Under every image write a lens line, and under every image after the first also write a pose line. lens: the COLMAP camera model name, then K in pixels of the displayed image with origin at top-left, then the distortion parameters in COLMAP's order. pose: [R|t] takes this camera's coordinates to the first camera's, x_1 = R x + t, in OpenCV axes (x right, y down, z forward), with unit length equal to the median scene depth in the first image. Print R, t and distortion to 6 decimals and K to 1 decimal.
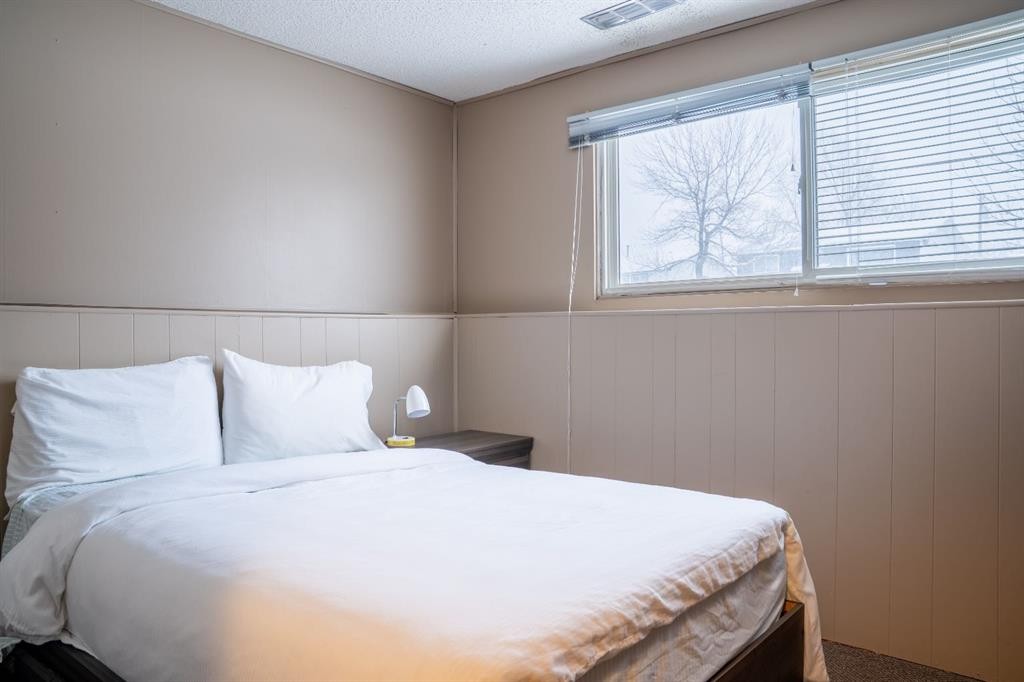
lens RADIAL K [[745.2, 0, 509.7], [0, 745.2, 345.5], [0, 0, 1]] dist [-0.104346, 0.088254]
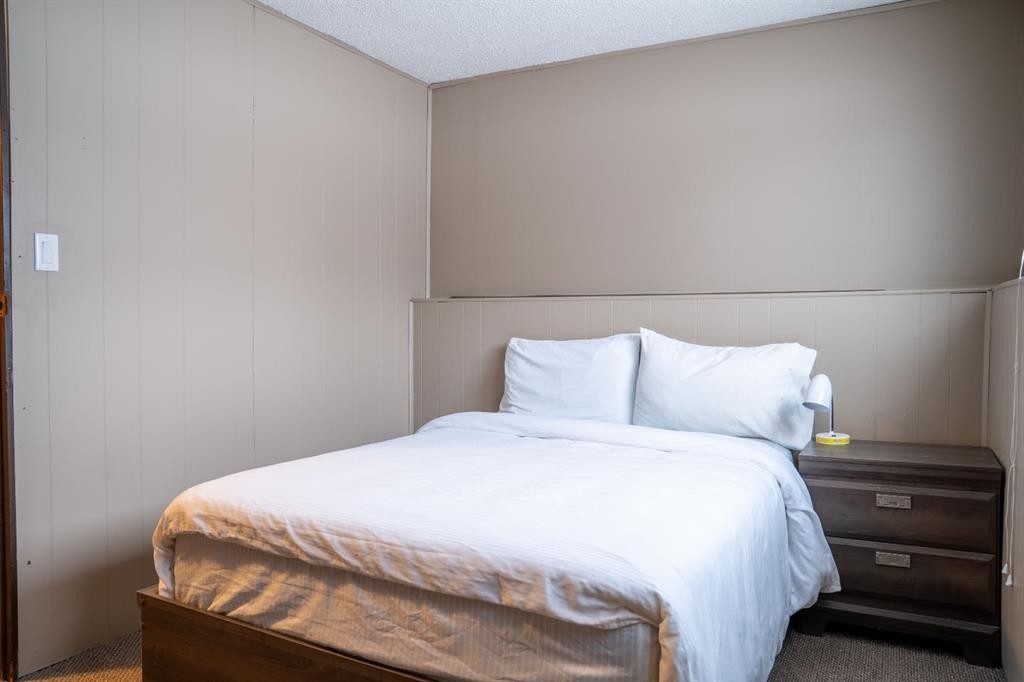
lens RADIAL K [[745.2, 0, 509.7], [0, 745.2, 345.5], [0, 0, 1]] dist [-0.104346, 0.088254]
pose [[0.163507, 0.029741, -0.986094, 1.185695], [-0.005020, 0.999558, 0.029315, -0.002278], [0.986529, 0.000157, 0.163584, 0.943449]]
